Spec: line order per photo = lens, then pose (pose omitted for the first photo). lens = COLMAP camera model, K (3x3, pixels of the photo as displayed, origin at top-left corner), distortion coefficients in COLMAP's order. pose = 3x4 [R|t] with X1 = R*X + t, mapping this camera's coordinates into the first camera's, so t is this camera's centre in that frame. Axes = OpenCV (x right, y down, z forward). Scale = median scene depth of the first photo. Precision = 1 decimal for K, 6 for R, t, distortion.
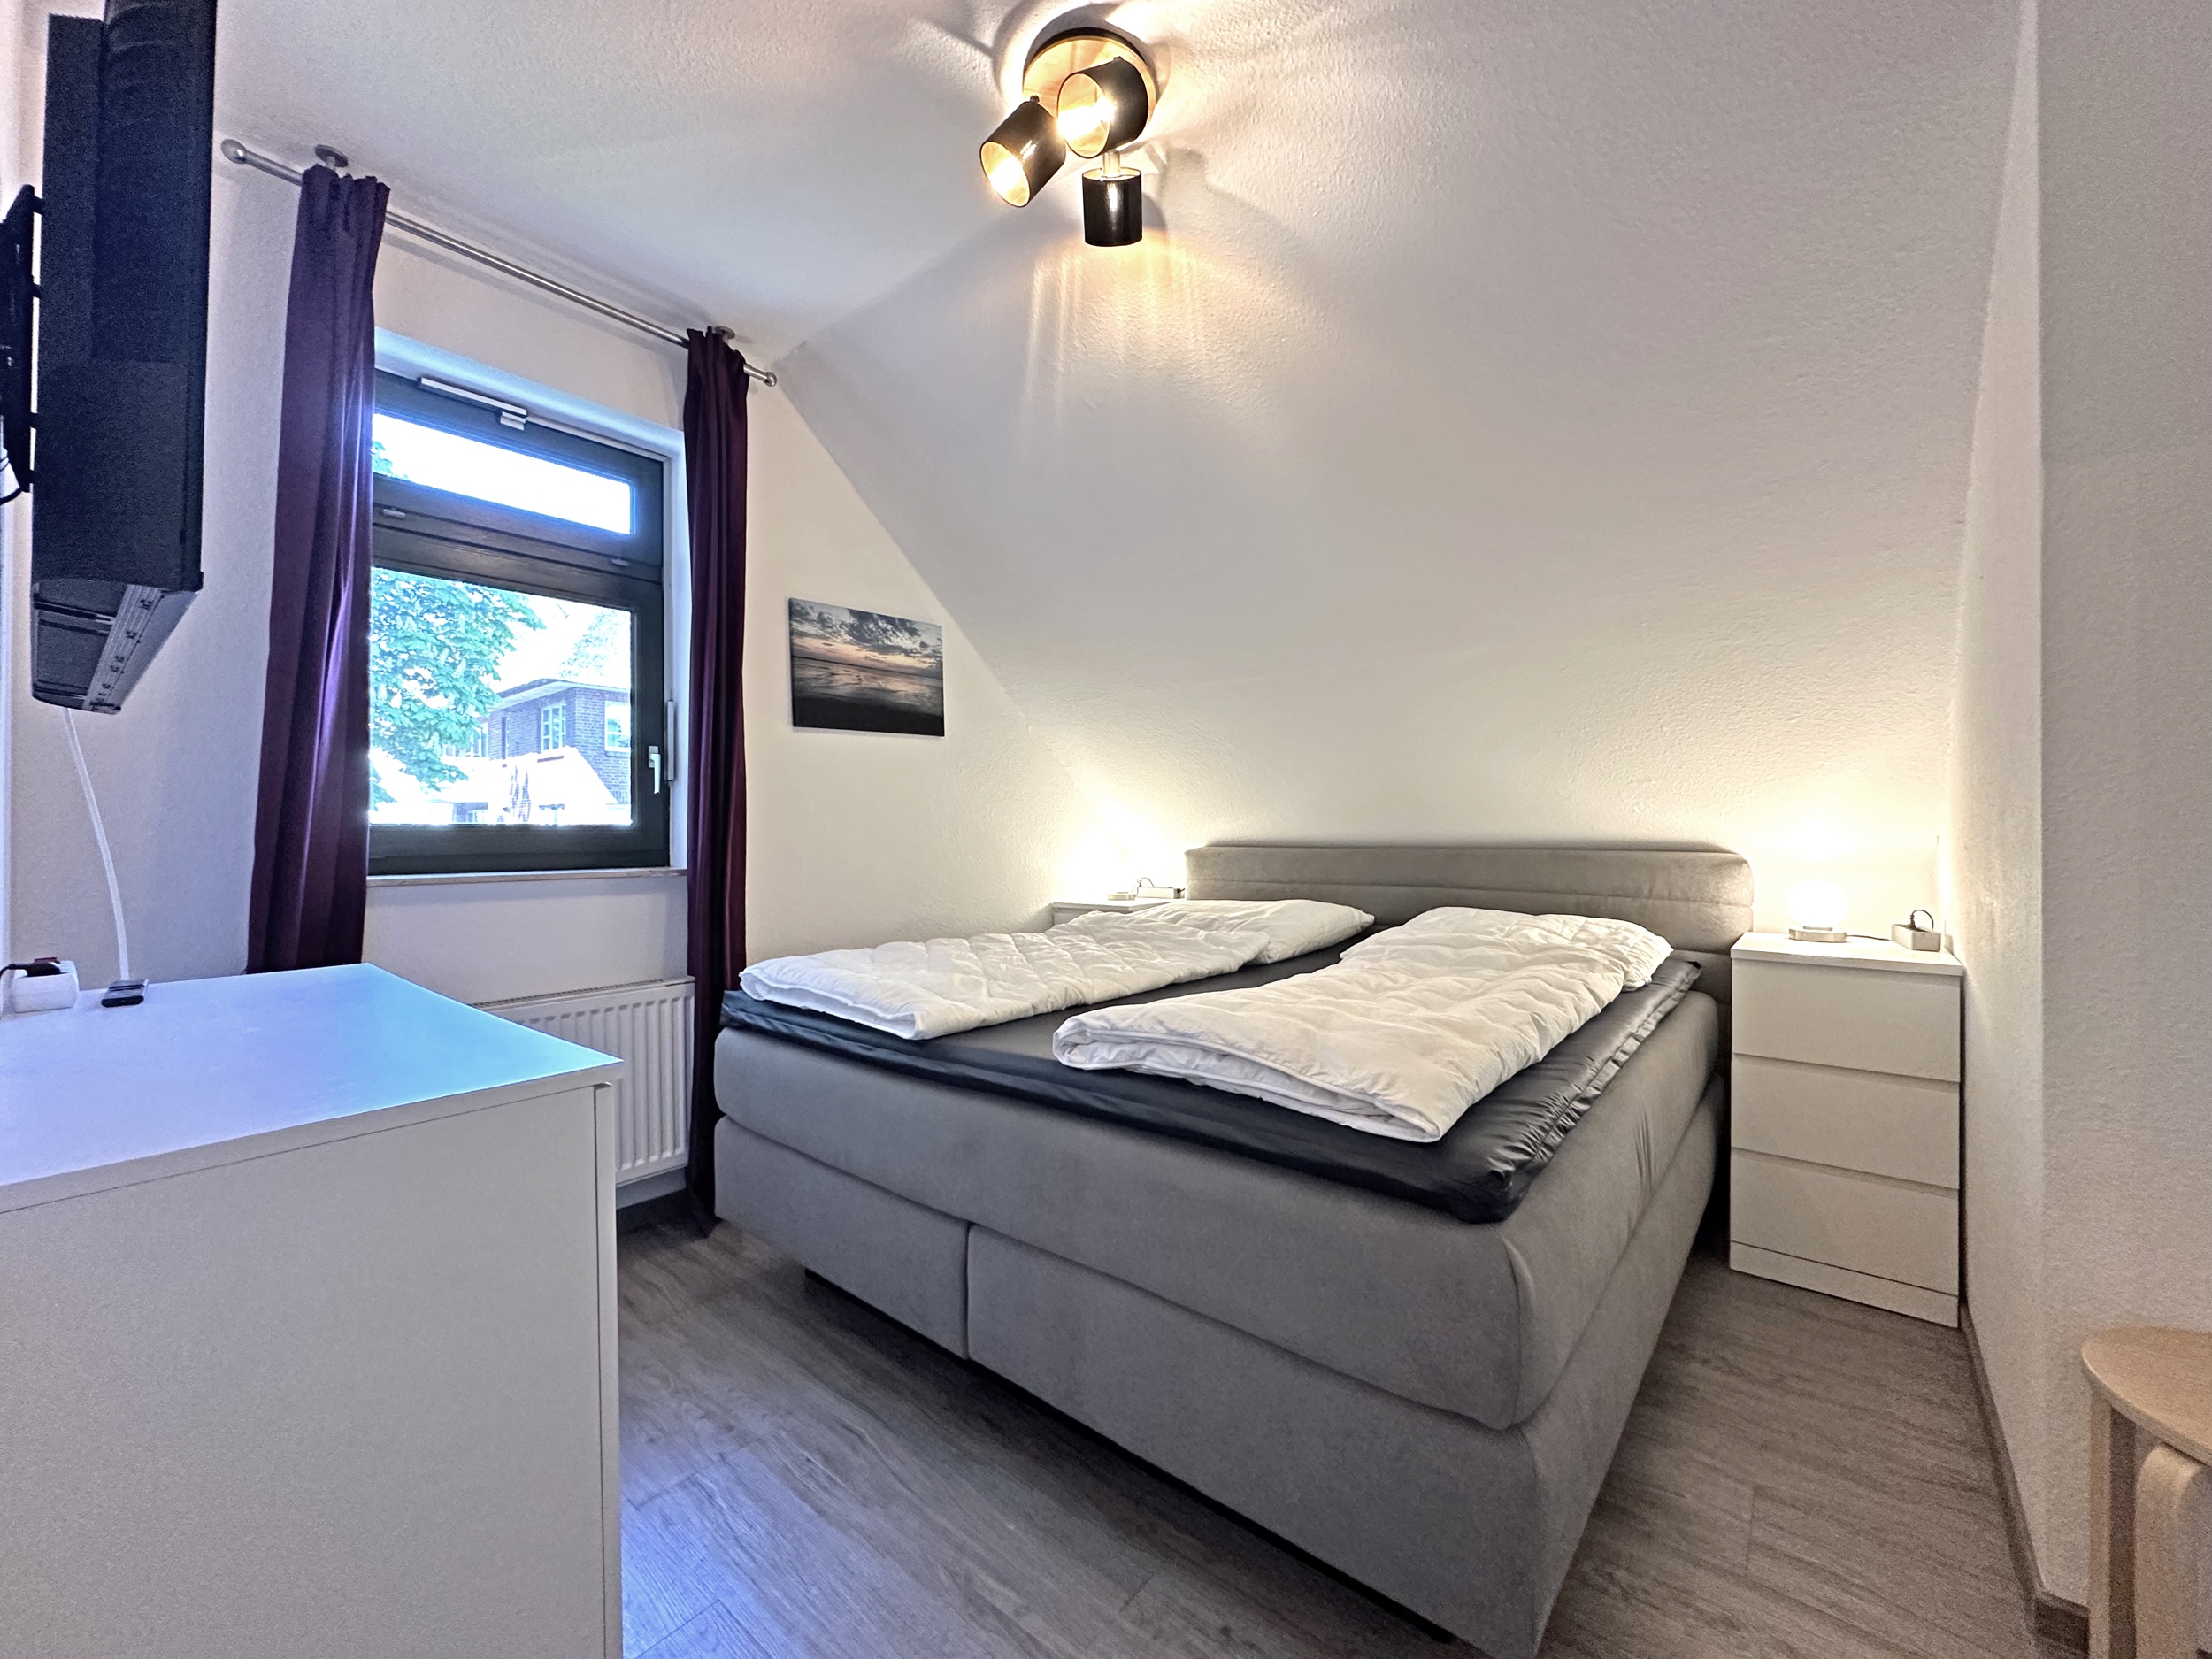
lens RADIAL K [[878.6, 0, 1106.0], [0, 878.6, 829.5], [0, 0, 1]] dist [-0.003897, 0.000206]
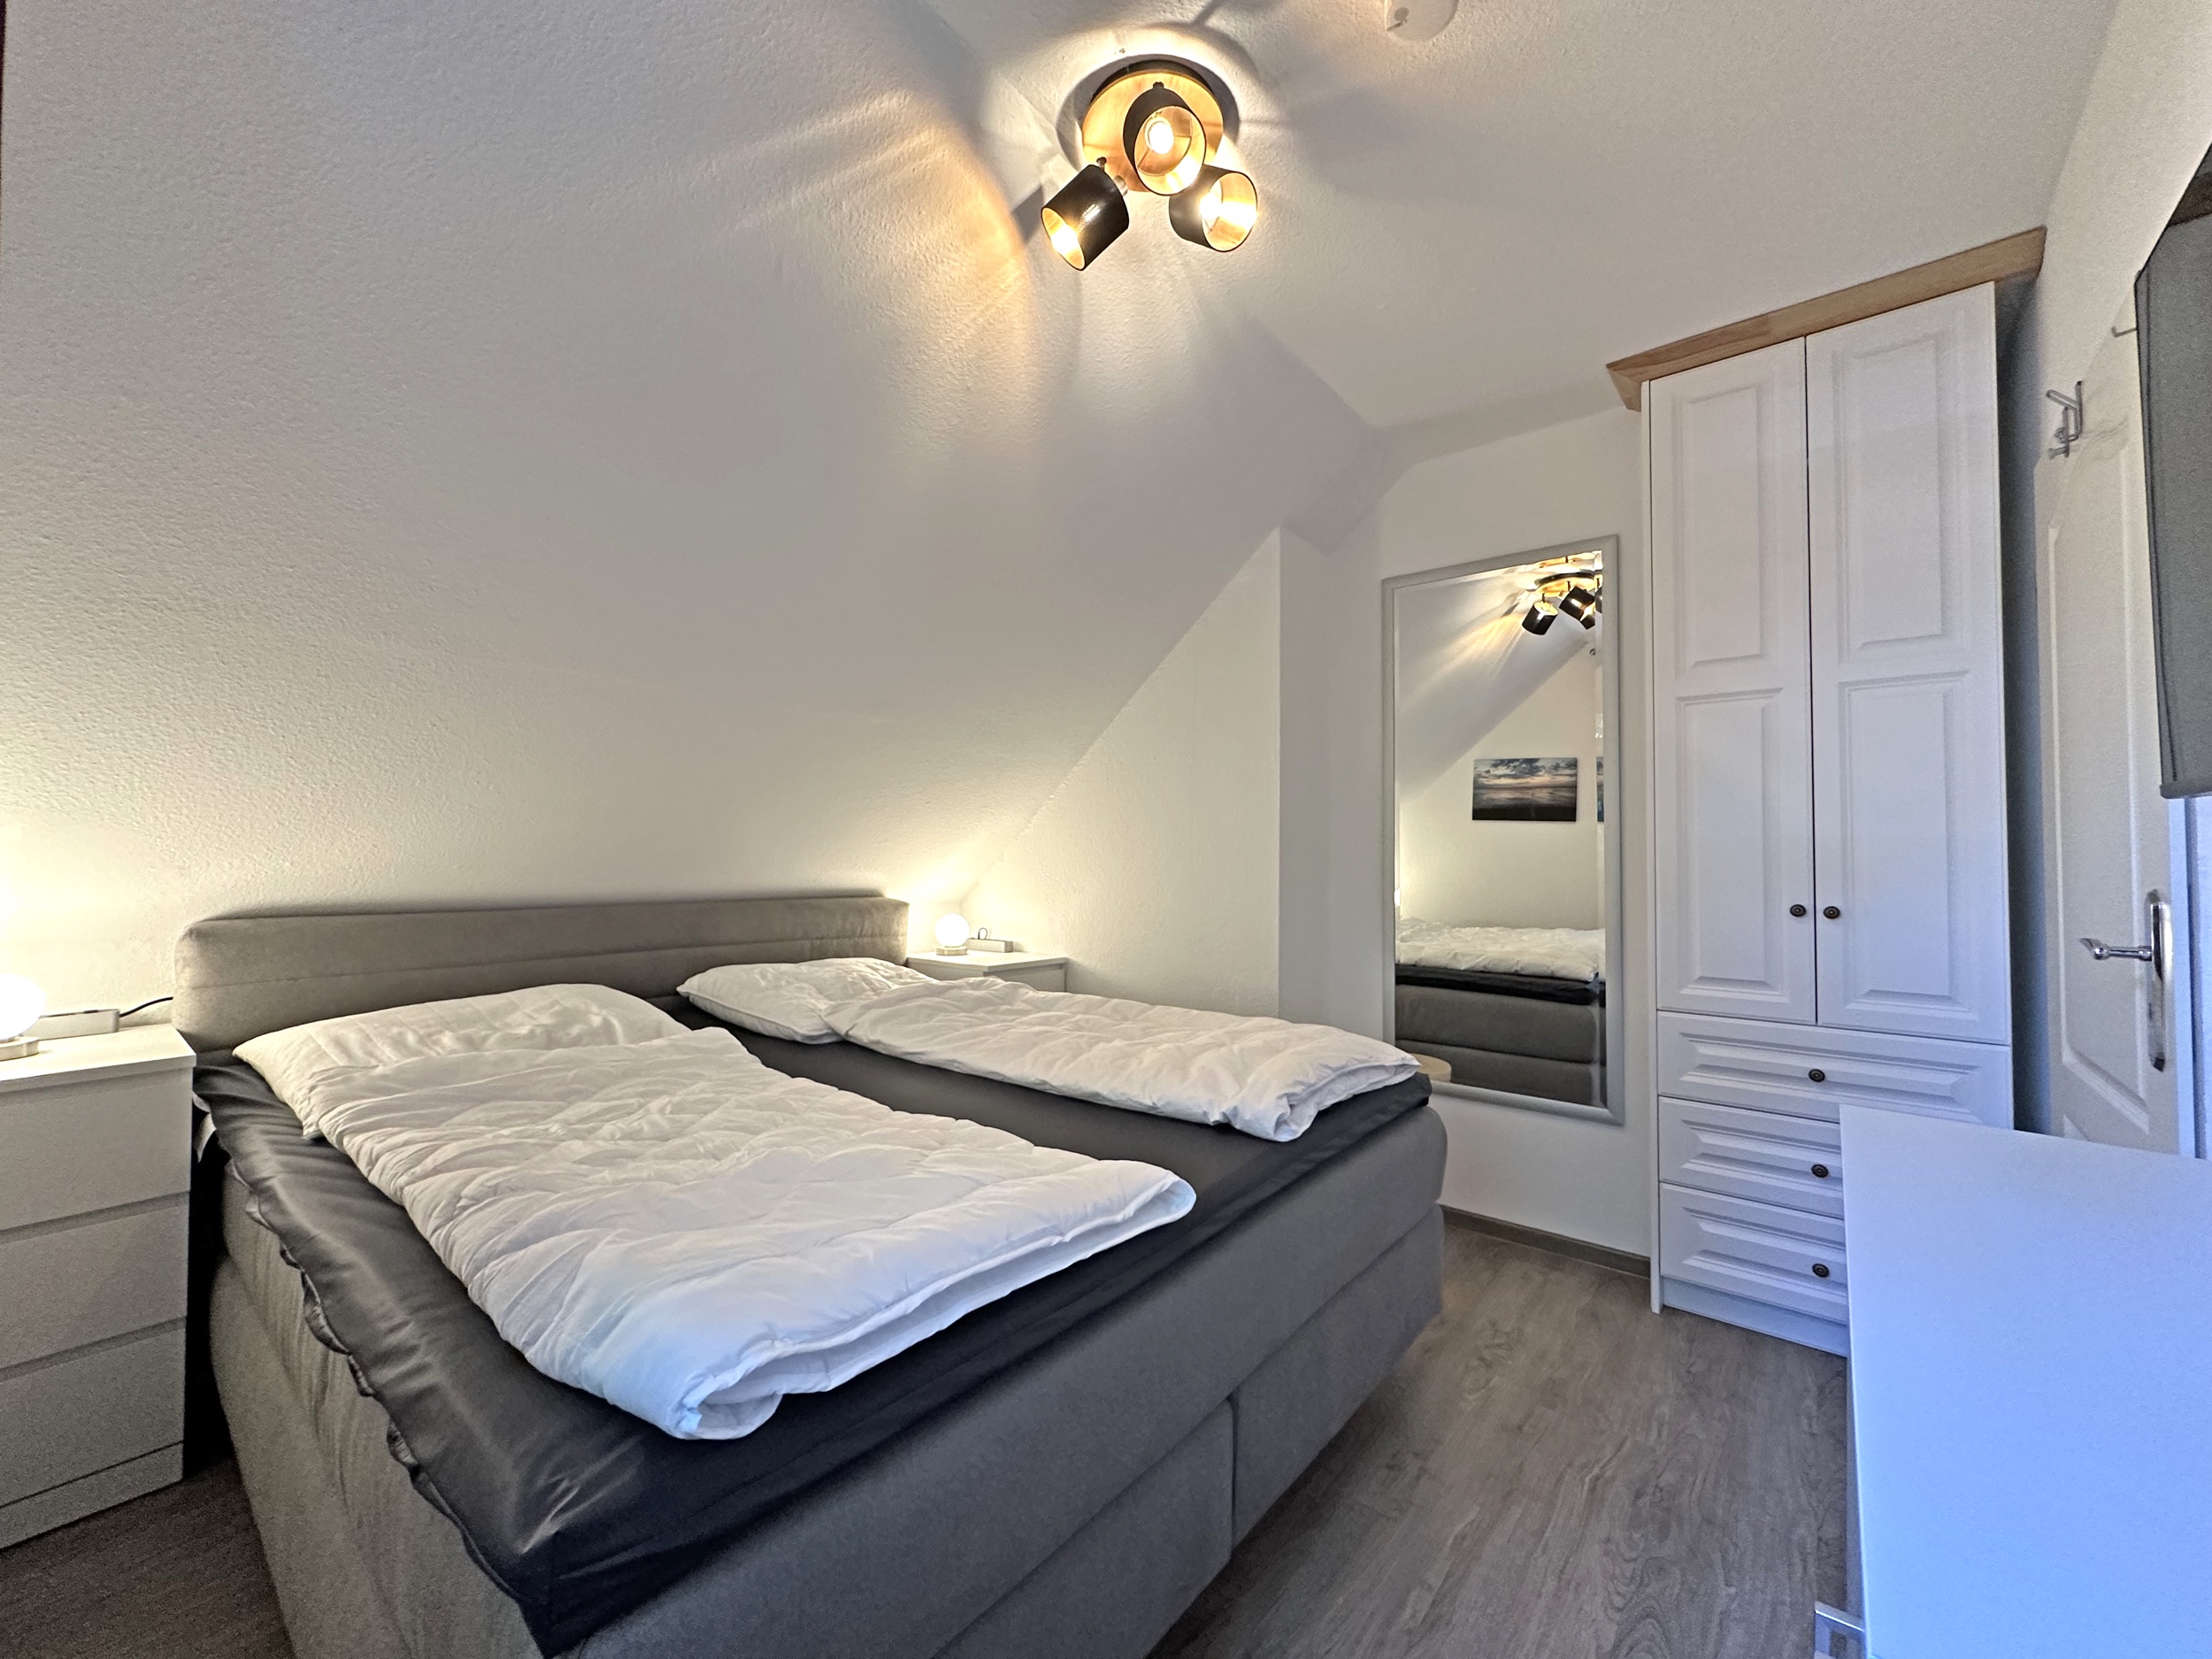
lens RADIAL K [[878.6, 0, 1106.0], [0, 878.6, 829.5], [0, 0, 1]] dist [-0.003897, 0.000206]
pose [[-0.003592, 0.031865, 0.999486, -0.980537], [-0.012995, 0.999406, -0.031909, -0.058703], [-0.999909, -0.013103, -0.003176, 1.091220]]
